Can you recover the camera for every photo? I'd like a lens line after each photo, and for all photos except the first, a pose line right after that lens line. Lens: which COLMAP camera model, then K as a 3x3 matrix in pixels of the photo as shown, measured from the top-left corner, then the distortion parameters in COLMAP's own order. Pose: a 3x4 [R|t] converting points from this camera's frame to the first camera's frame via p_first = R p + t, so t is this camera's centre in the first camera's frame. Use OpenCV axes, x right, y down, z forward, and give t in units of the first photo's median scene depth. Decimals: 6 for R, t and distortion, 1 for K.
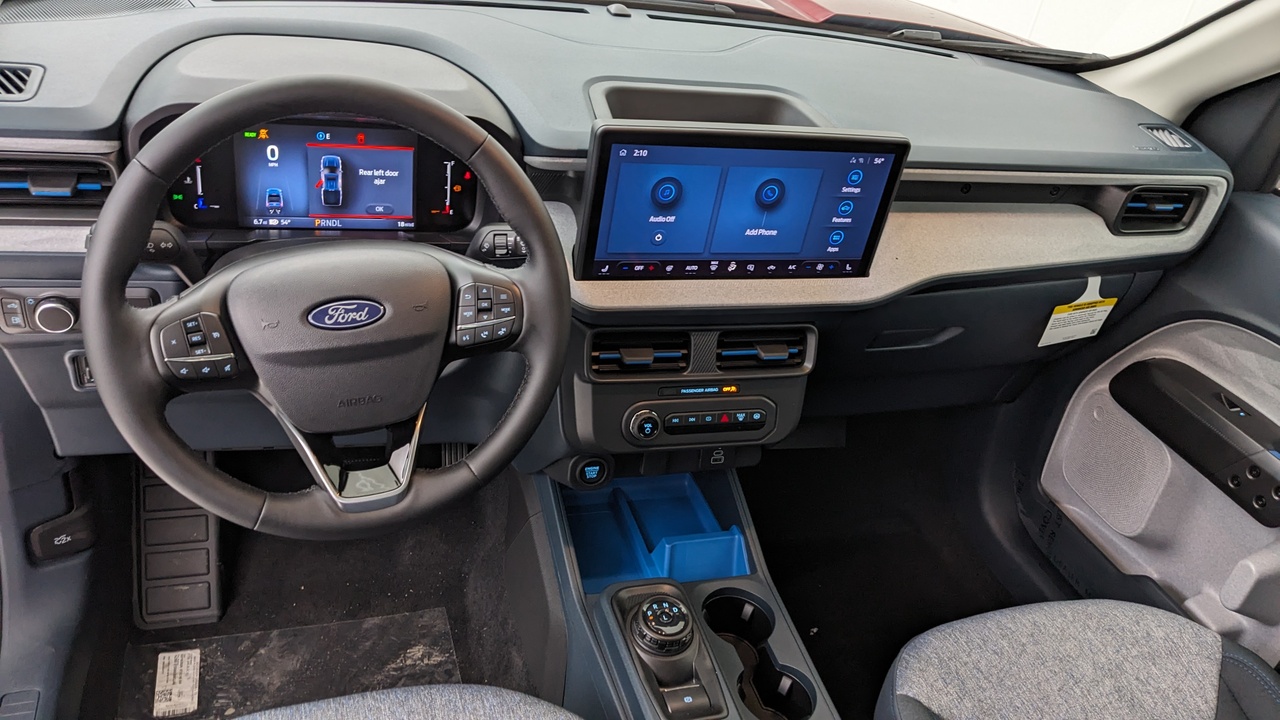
lens RADIAL K [[994.6, 0, 645.2], [0, 994.6, 359.7], [0, 0, 1]] dist [0.044234, -0.095878]
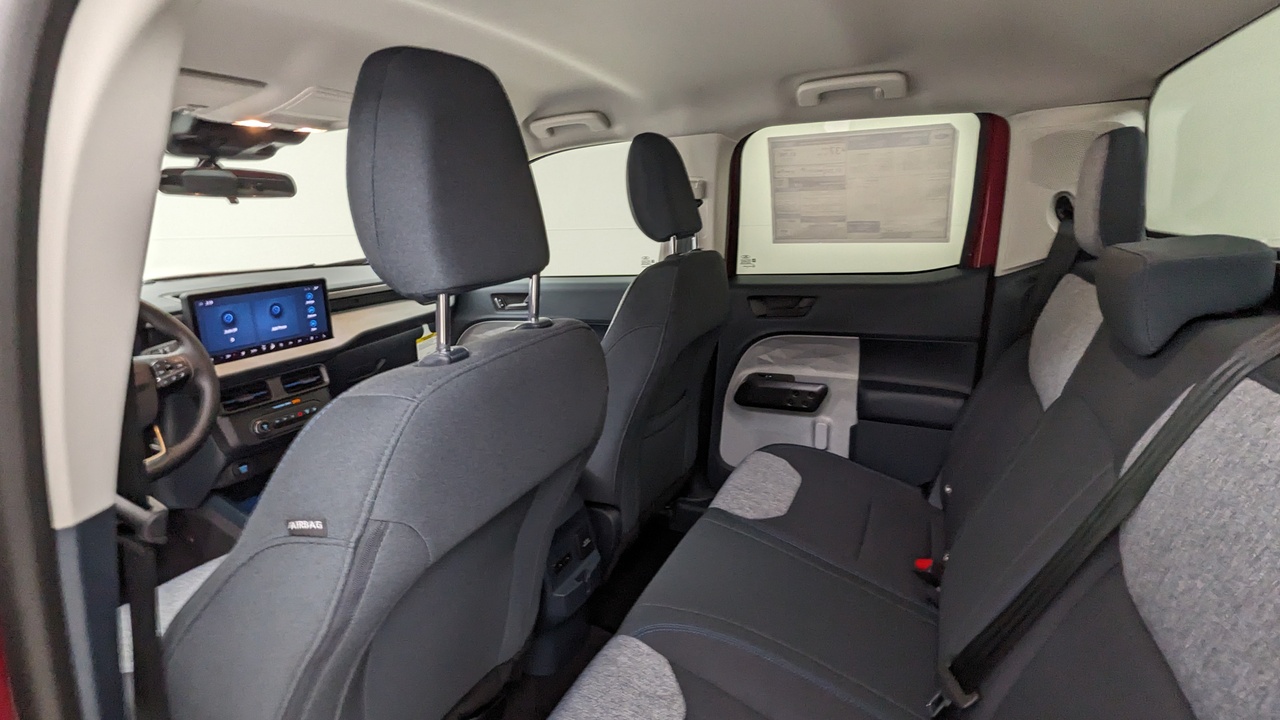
lens RADIAL K [[621.3, 0, 638.5], [0, 621.3, 362.1], [0, 0, 1]] dist [-0.003082, 0.000344]
pose [[0.669291, -0.338717, 0.661302, -0.287402], [0.510161, 0.856572, -0.077591, 0.449968], [-0.540171, 0.389301, 0.746096, -0.465931]]
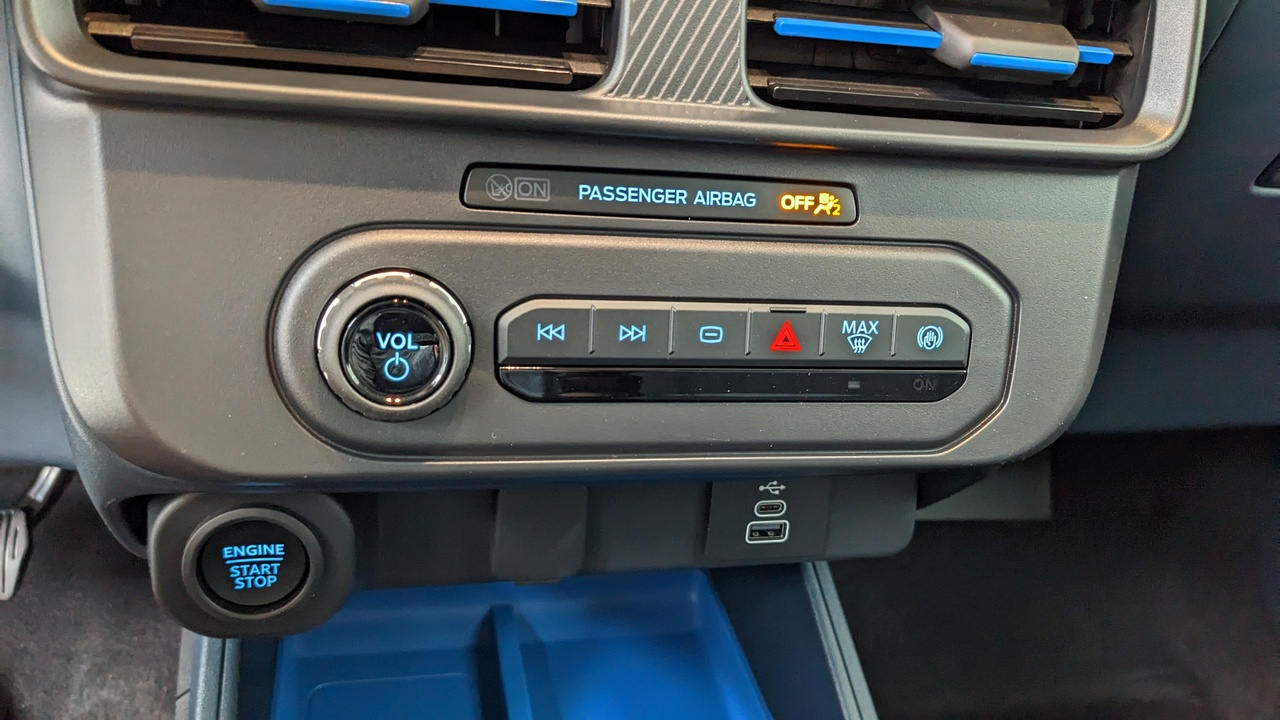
lens RADIAL K [[994.6, 0, 645.2], [0, 994.6, 359.7], [0, 0, 1]] dist [0.044234, -0.095878]
pose [[0.996333, 0.012613, -0.084620, 0.068107], [-0.019117, 0.996887, -0.076493, 0.082112], [0.083392, 0.077831, 0.993473, 0.786246]]
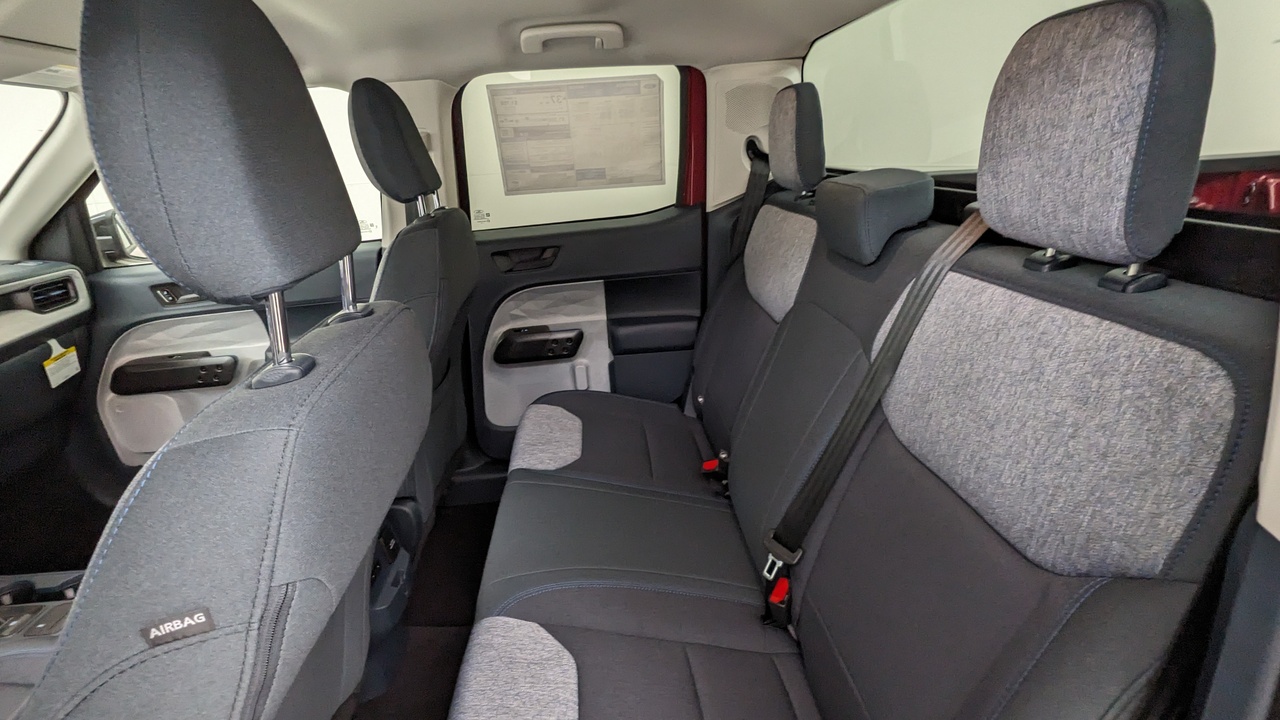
lens RADIAL K [[623.8, 0, 635.0], [0, 623.8, 363.5], [0, 0, 1]] dist [-0.000070, -0.000524]
pose [[0.206363, -0.481477, 0.851818, -0.368362], [0.610489, 0.743686, 0.272459, 0.334265], [-0.764668, 0.463800, 0.447405, -0.346572]]
